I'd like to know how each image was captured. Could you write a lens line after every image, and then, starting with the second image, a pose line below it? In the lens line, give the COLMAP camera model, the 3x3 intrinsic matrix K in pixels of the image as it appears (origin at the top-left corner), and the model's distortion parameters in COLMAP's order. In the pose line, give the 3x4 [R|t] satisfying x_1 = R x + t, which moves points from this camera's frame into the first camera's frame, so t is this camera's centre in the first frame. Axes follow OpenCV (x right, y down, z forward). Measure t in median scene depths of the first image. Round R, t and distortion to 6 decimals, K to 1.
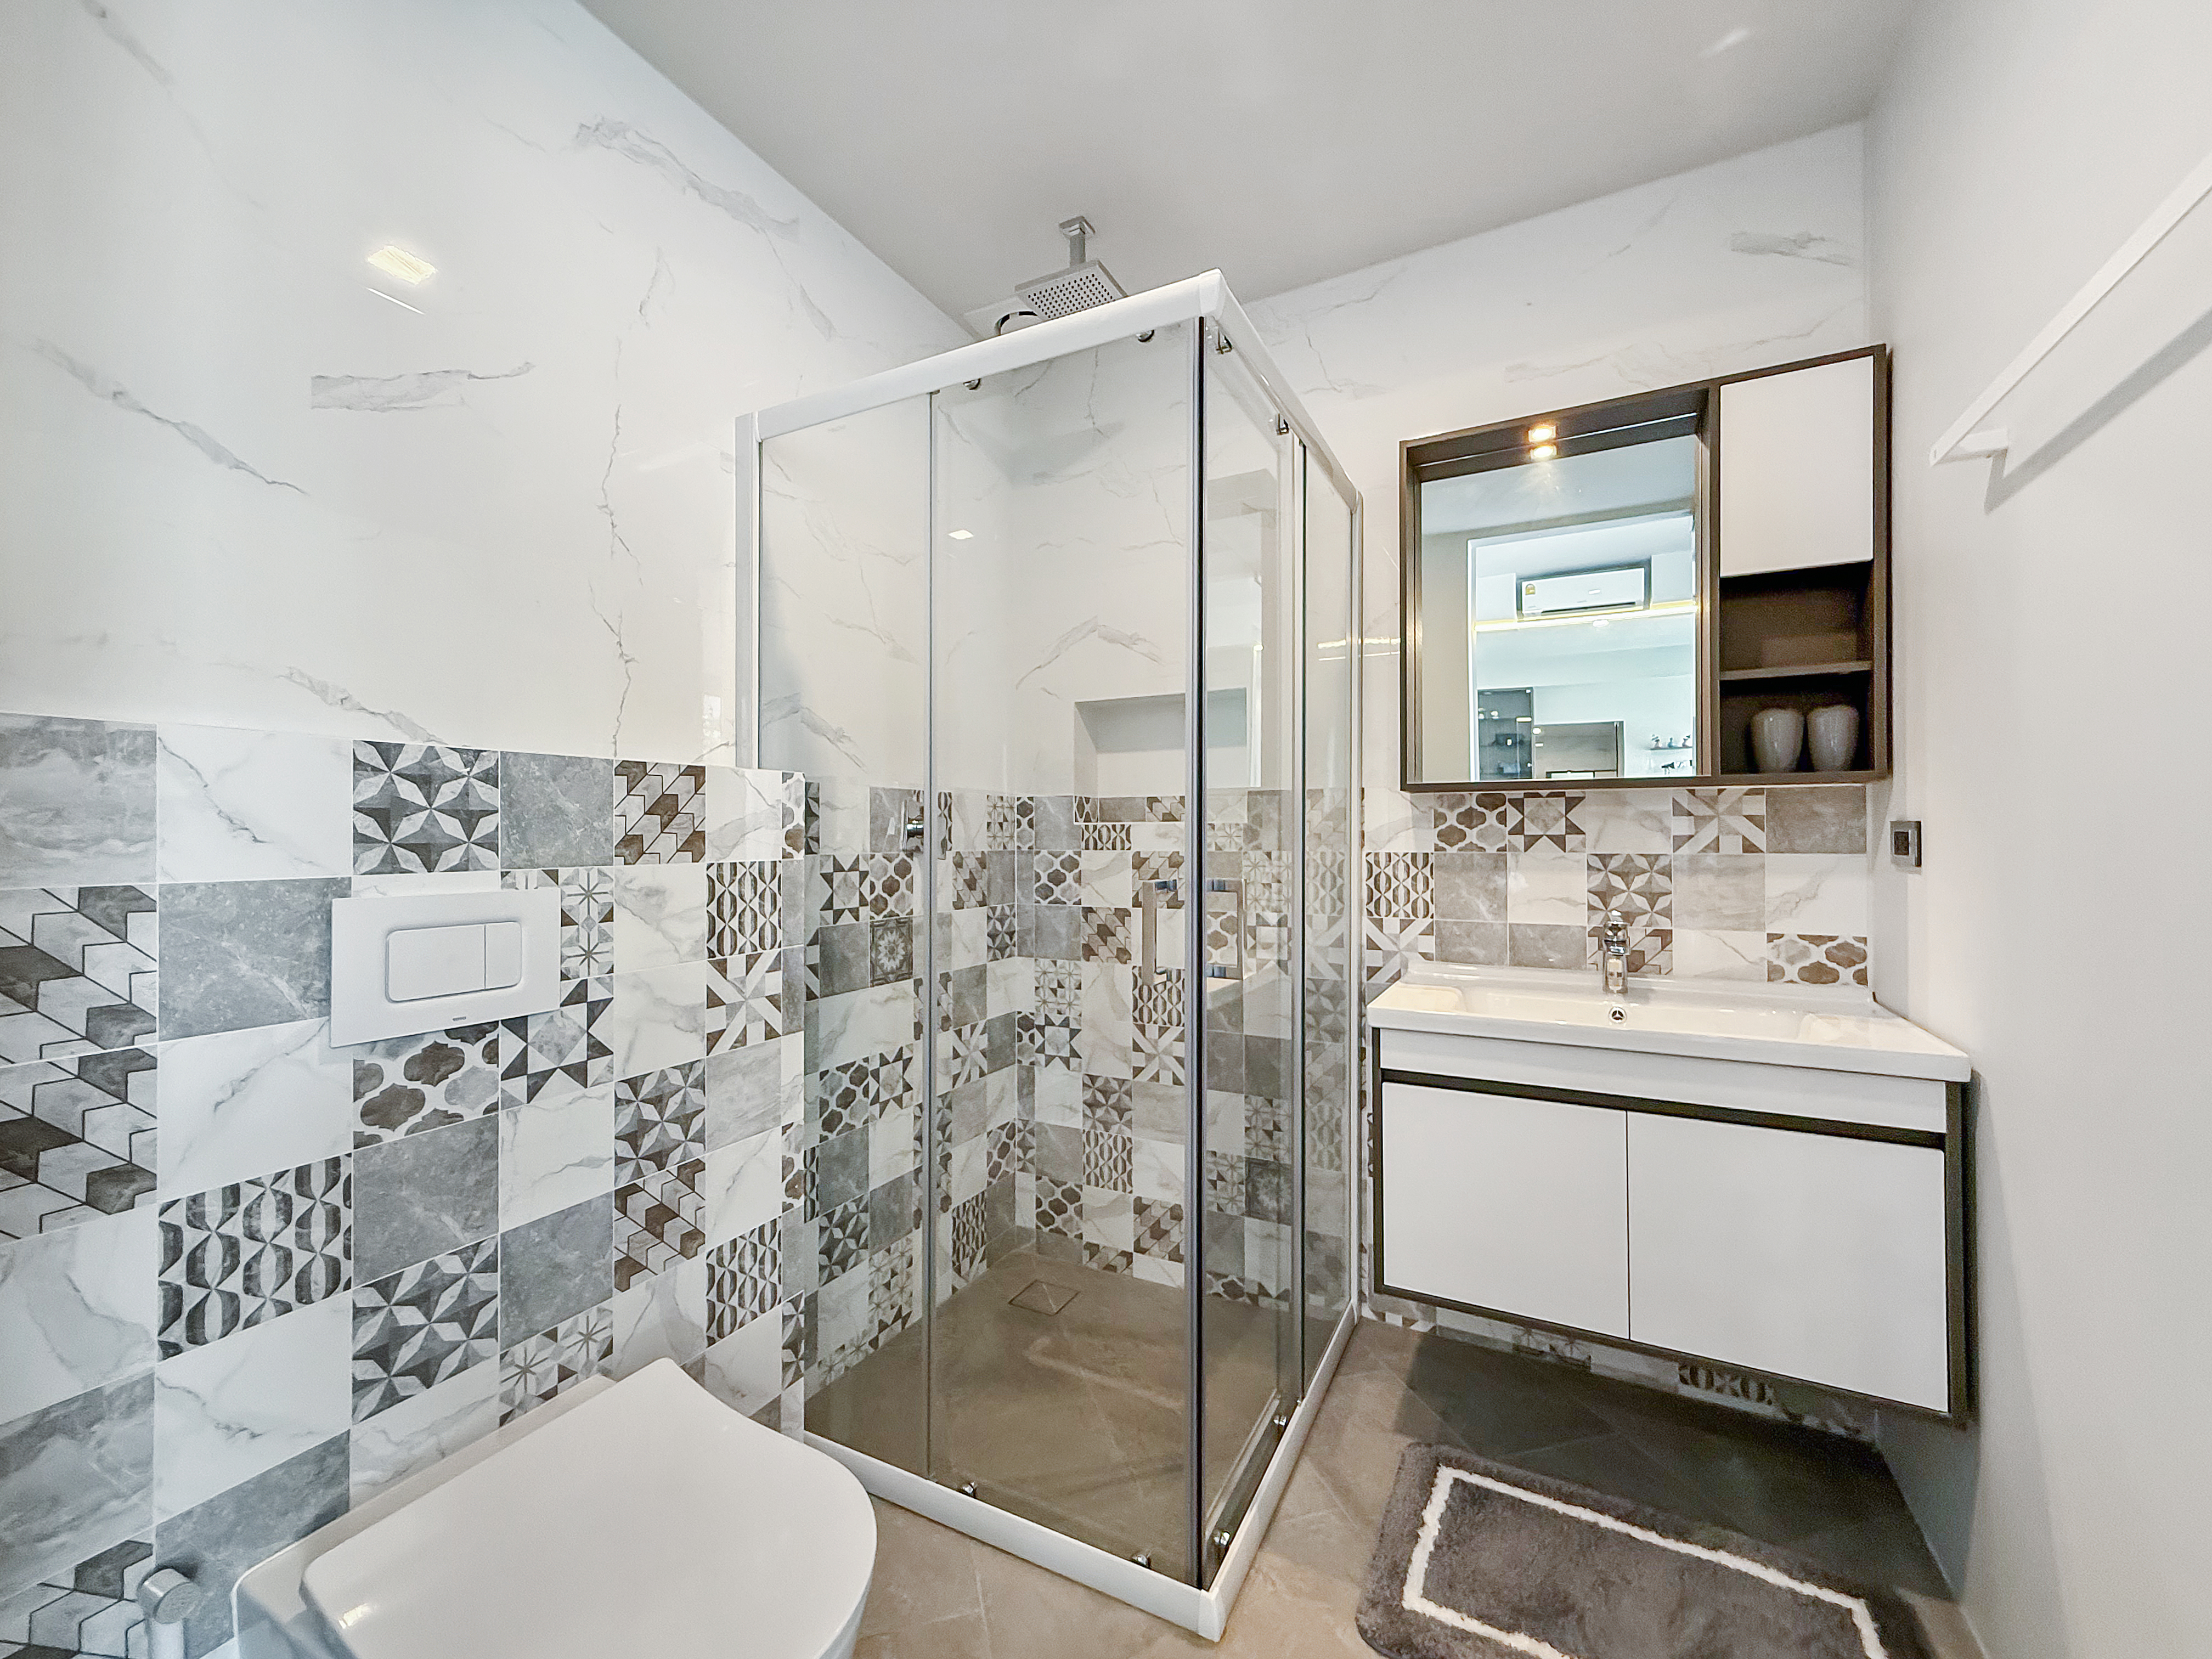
lens RADIAL K [[894.3, 0, 1109.1], [0, 894.3, 836.4], [0, 0, 1]] dist [-0.001281, -0.000007]
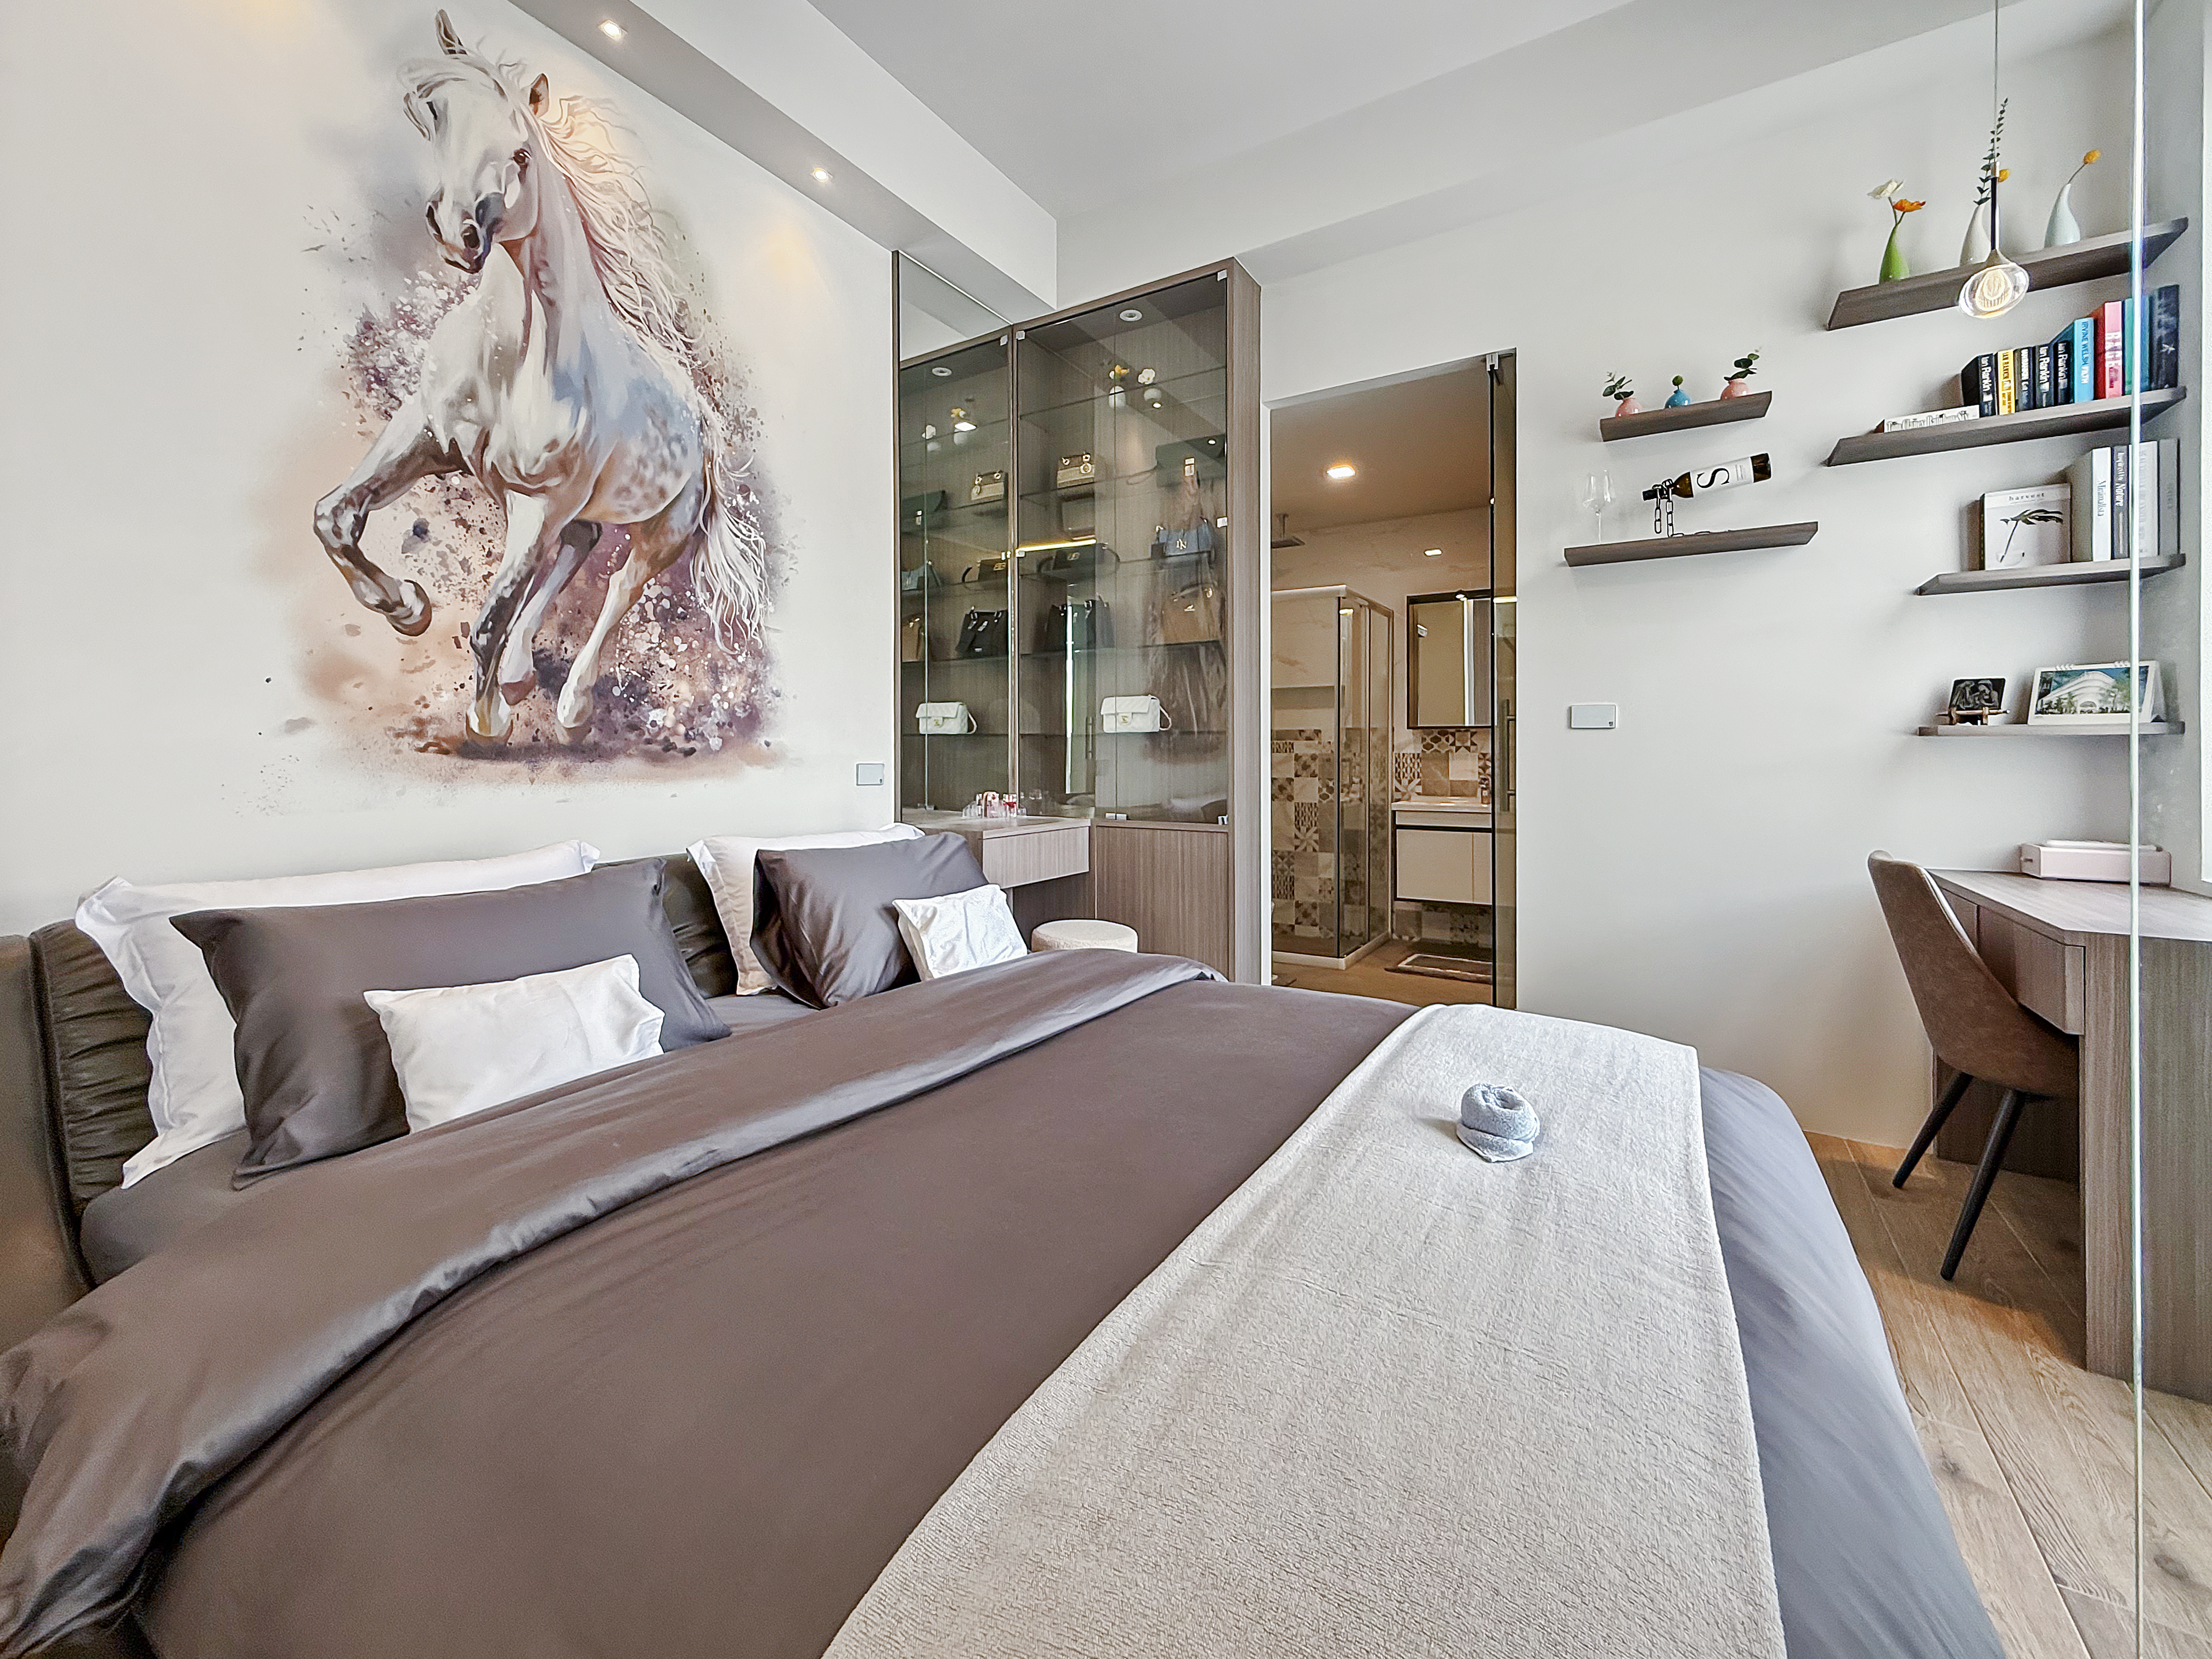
lens RADIAL K [[894.3, 0, 1098.1], [0, 894.3, 757.5], [0, 0, 1]] dist [-0.001281, -0.000007]
pose [[0.996748, -0.001490, -0.080567, -0.342367], [0.002383, 0.999937, 0.010980, 0.000453], [0.080546, -0.011136, 0.996689, -1.577313]]
